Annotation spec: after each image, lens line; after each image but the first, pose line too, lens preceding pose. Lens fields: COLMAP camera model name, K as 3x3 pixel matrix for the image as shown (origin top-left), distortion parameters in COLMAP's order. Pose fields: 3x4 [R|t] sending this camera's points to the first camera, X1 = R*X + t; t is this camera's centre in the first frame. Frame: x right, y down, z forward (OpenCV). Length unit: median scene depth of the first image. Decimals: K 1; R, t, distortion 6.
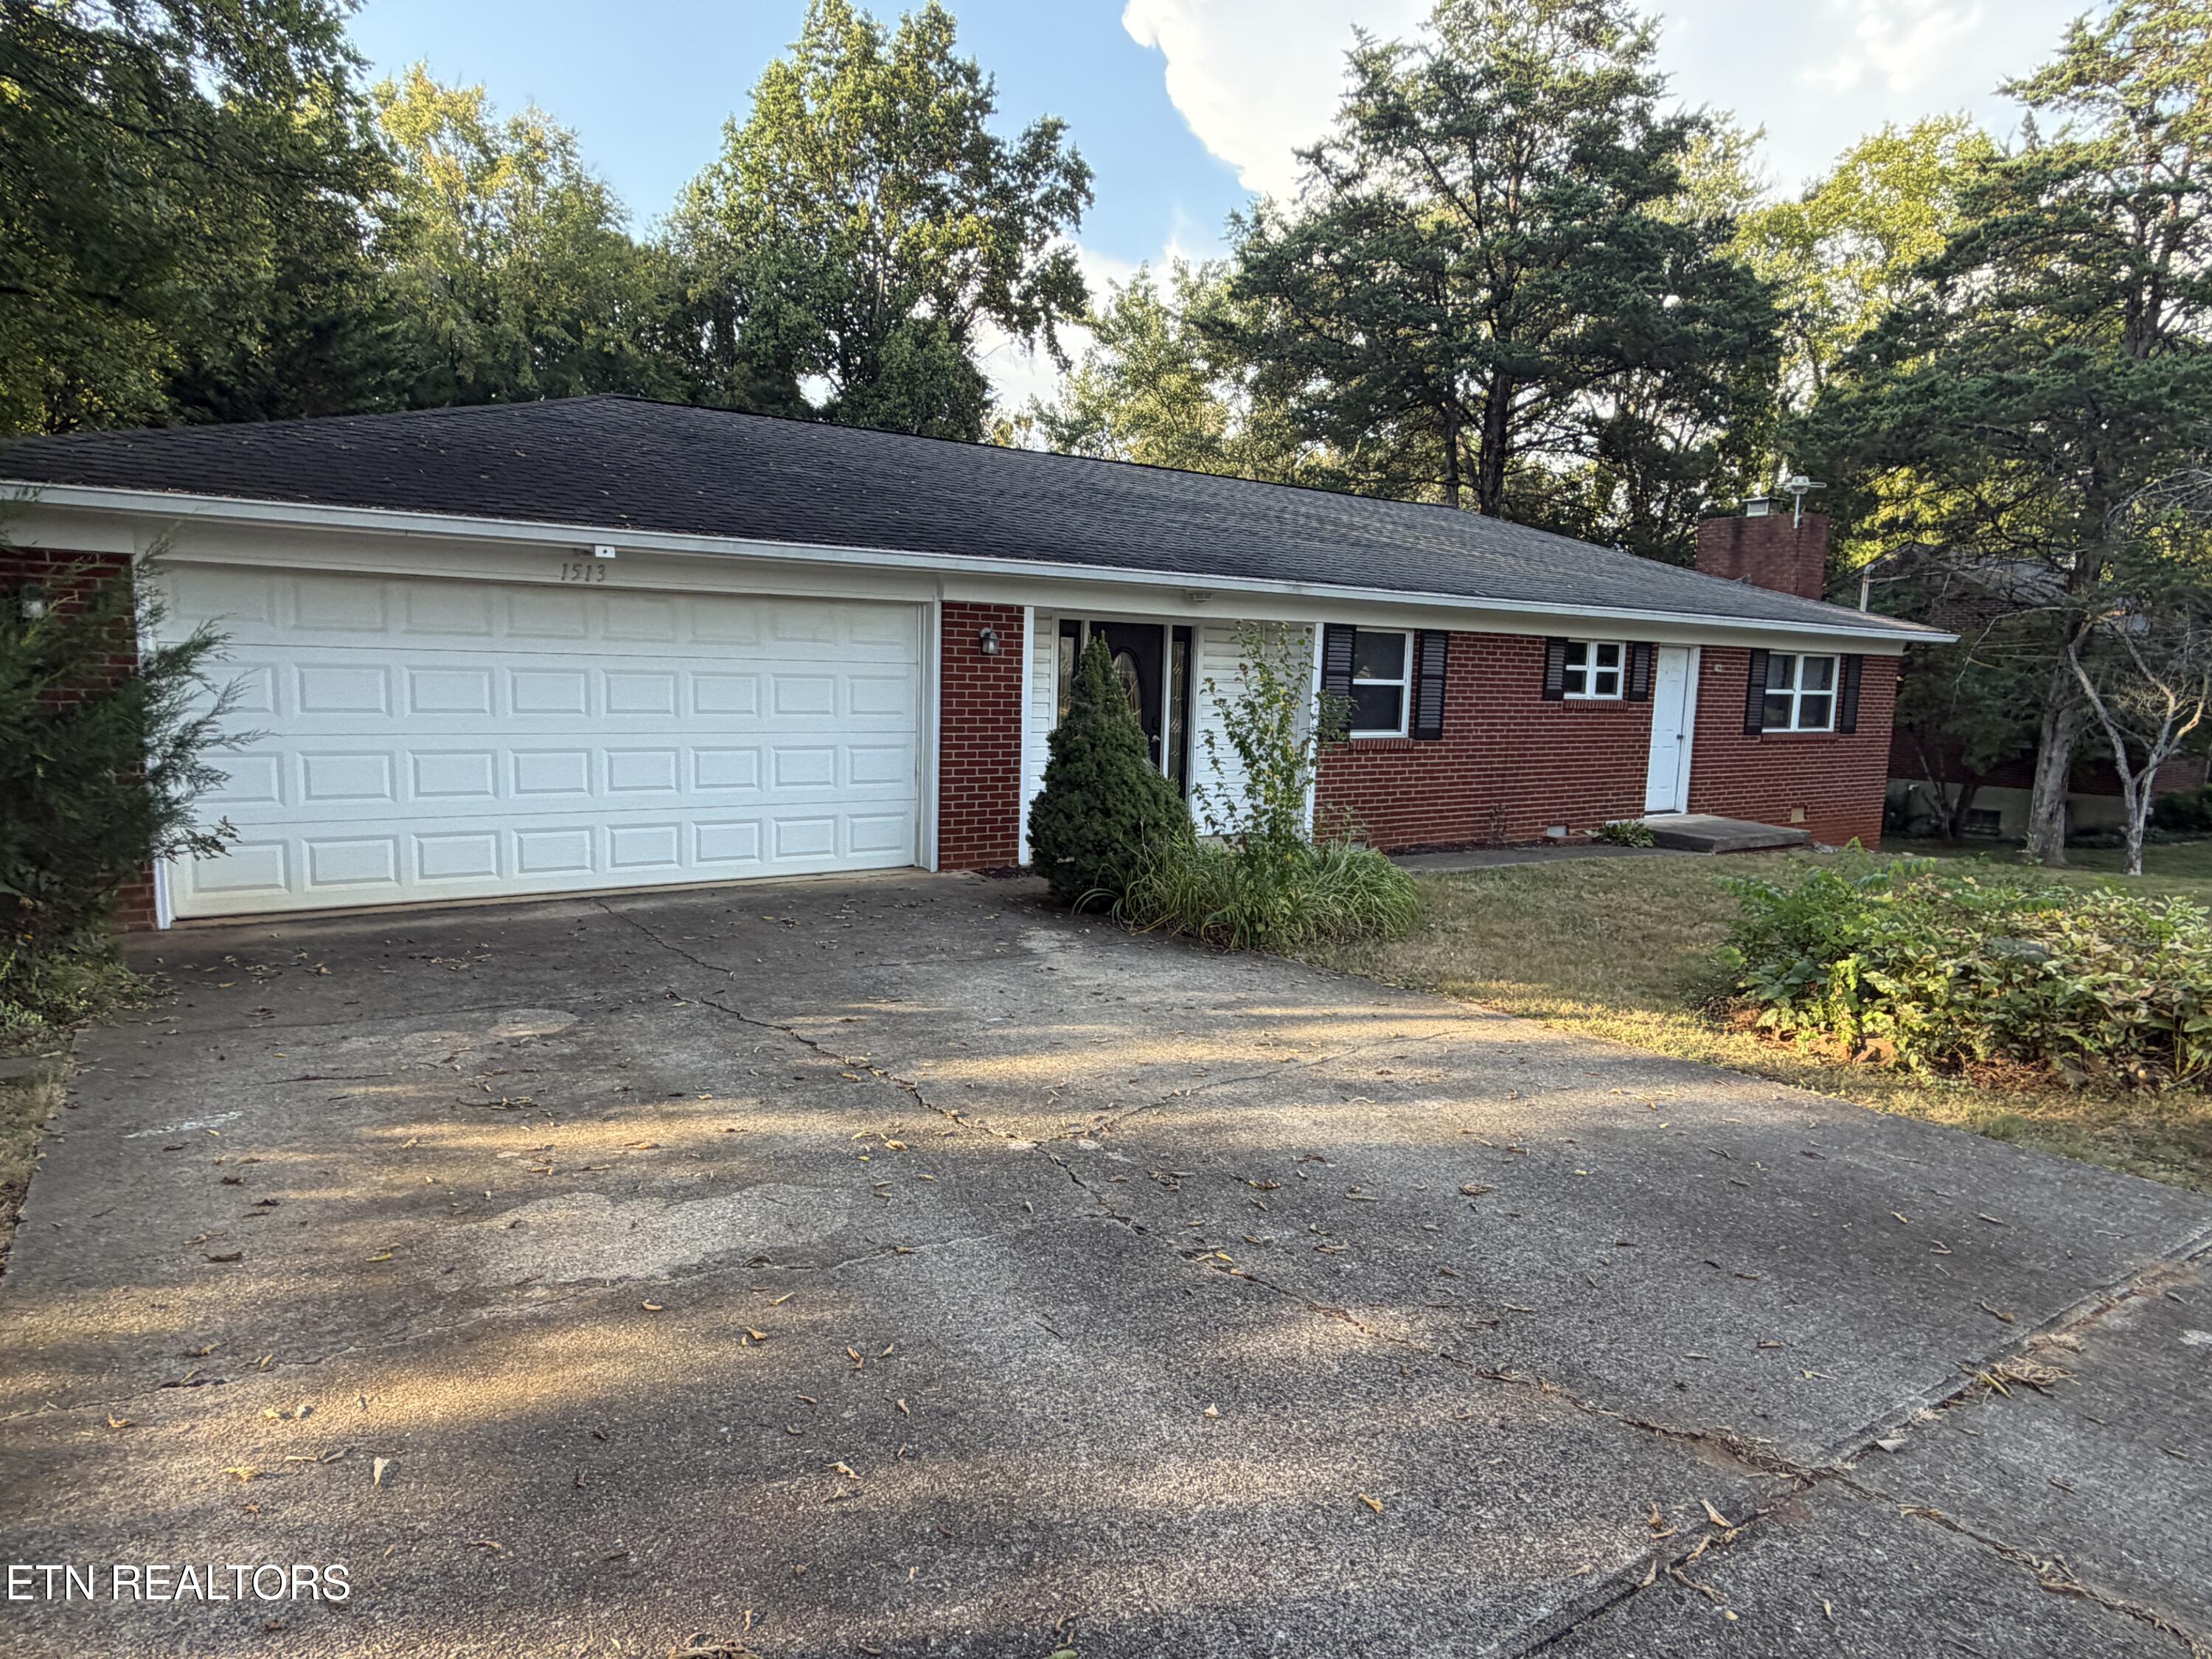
lens RADIAL K [[1301.6, 0, 1097.2], [0, 1301.6, 838.6], [0, 0, 1]] dist [0.004408, -0.003018]
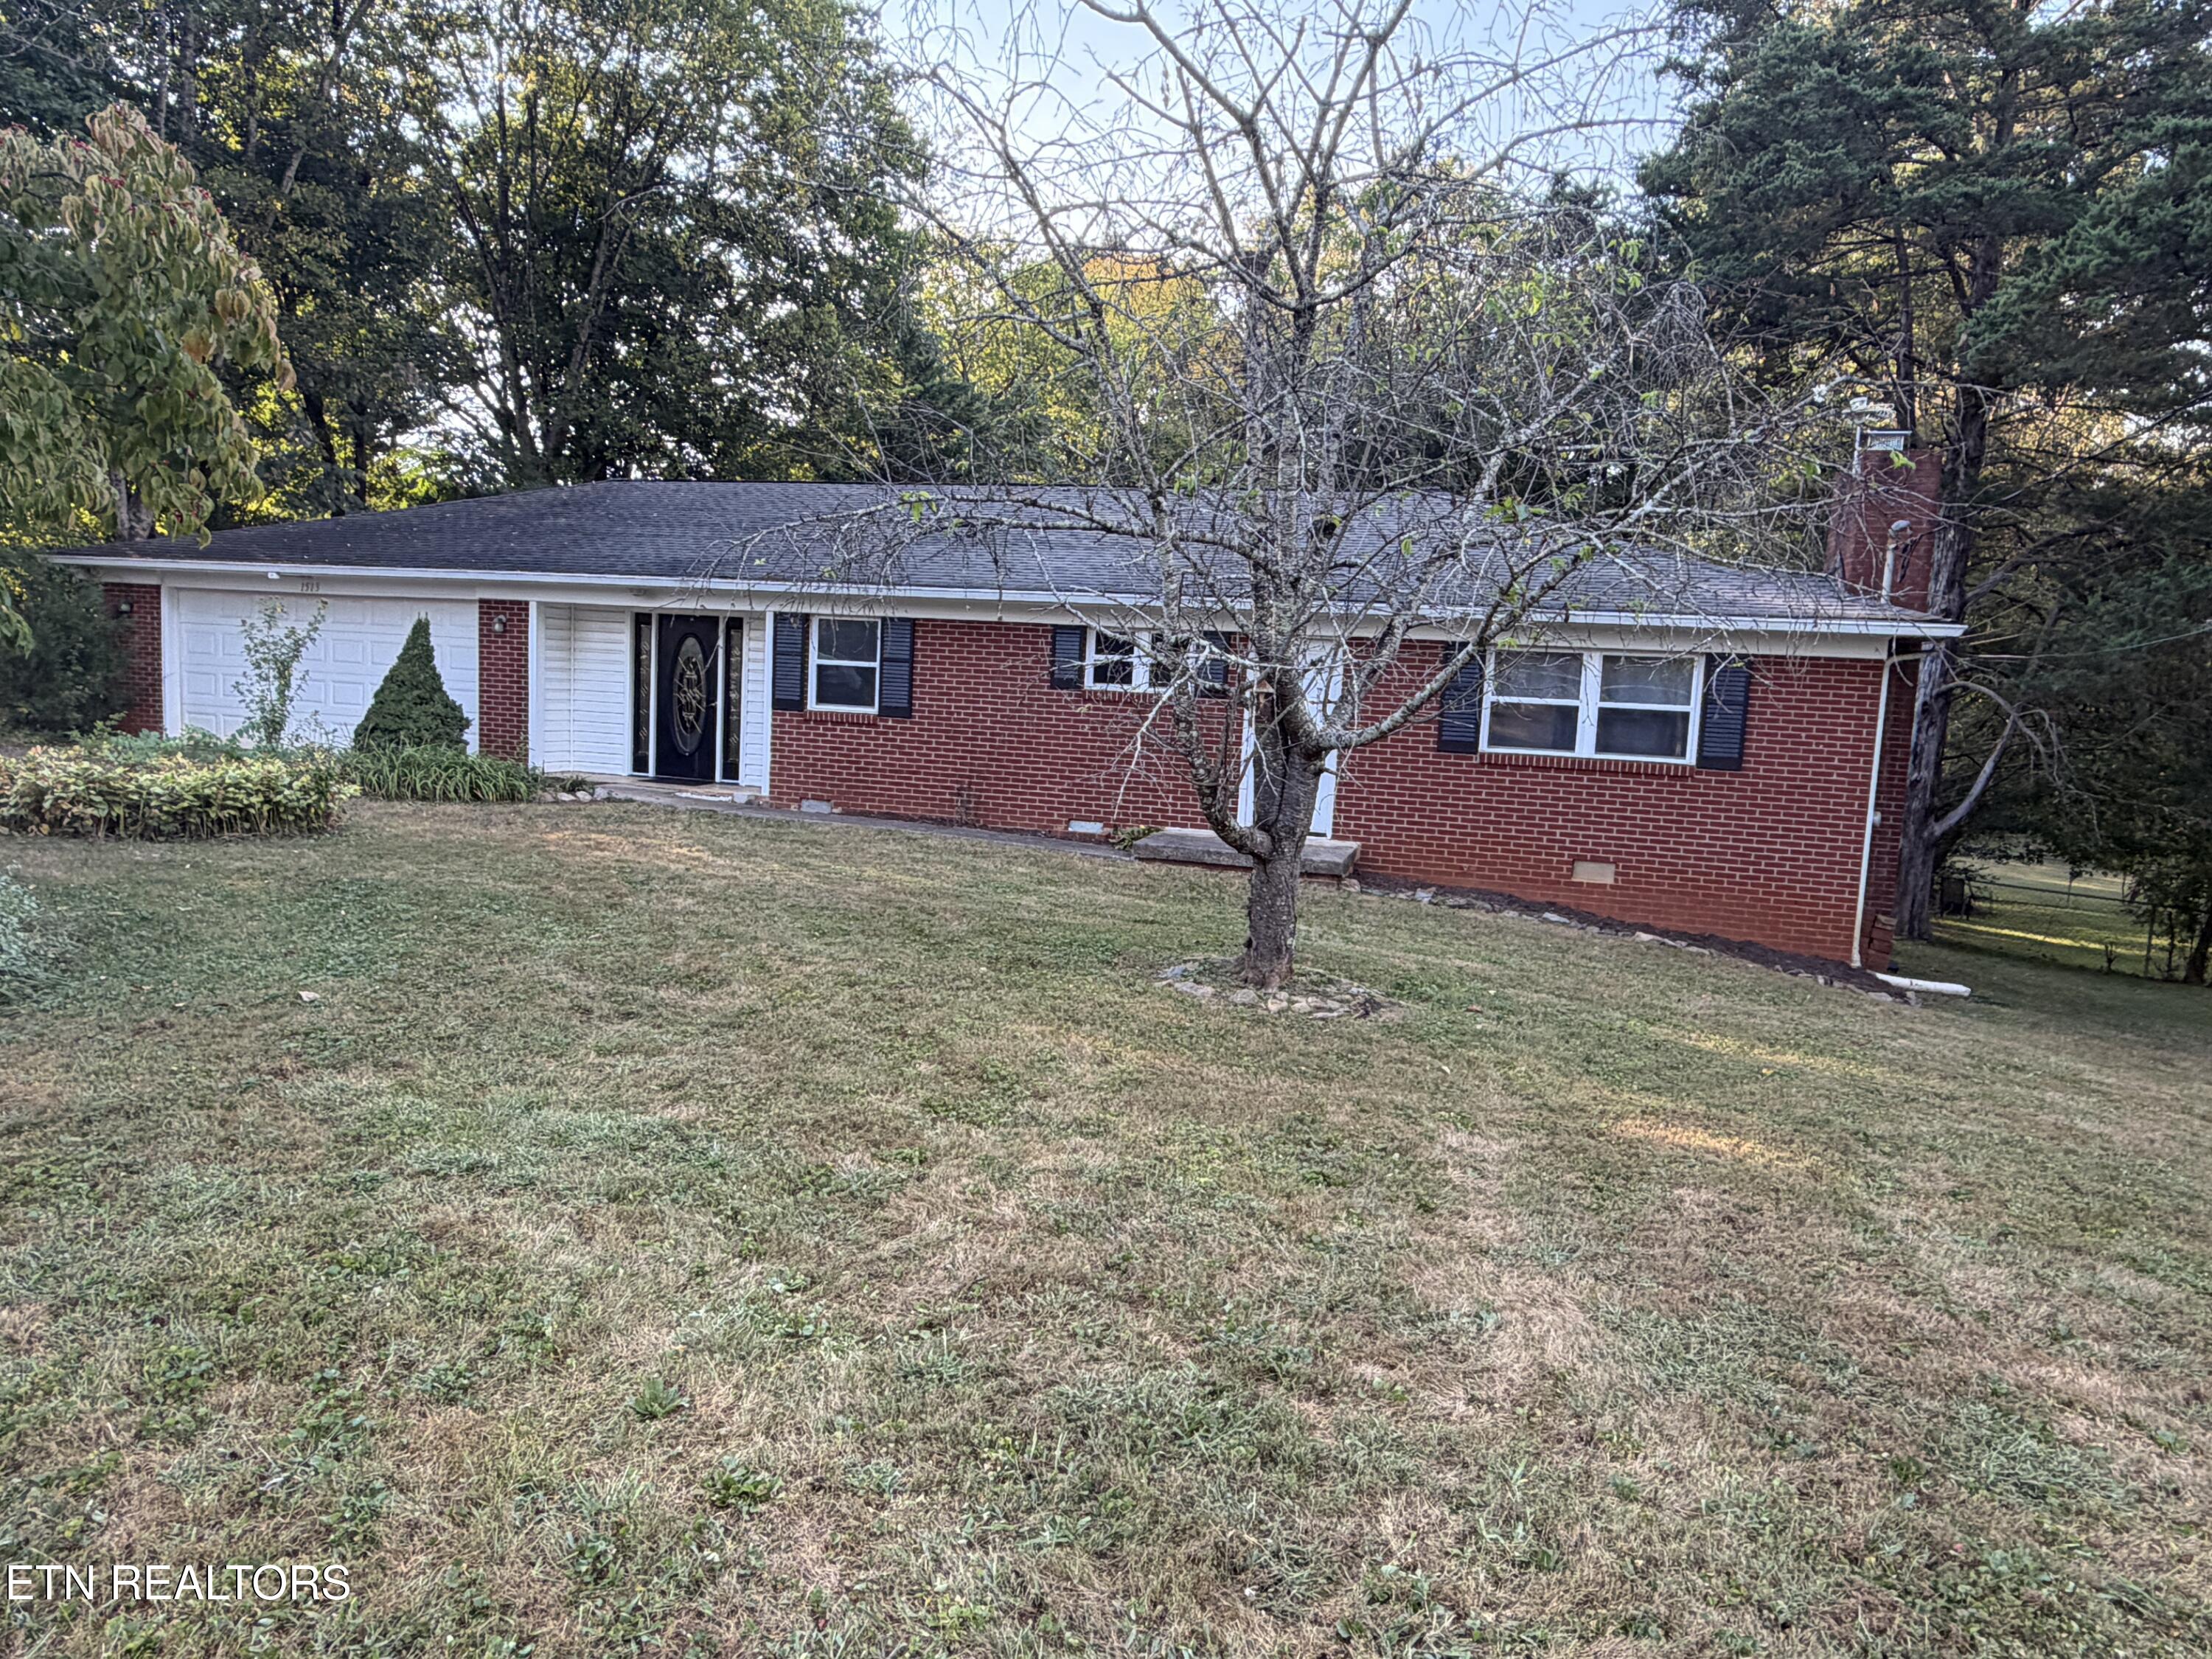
lens RADIAL K [[1503.8, 0, 1110.1], [0, 1503.8, 845.0], [0, 0, 1]] dist [0.005081, -0.005330]
pose [[0.626076, 0.092271, -0.774284, 1.267315], [-0.137355, 0.990497, 0.006973, -0.002881], [0.767569, 0.101986, 0.632800, 0.324787]]
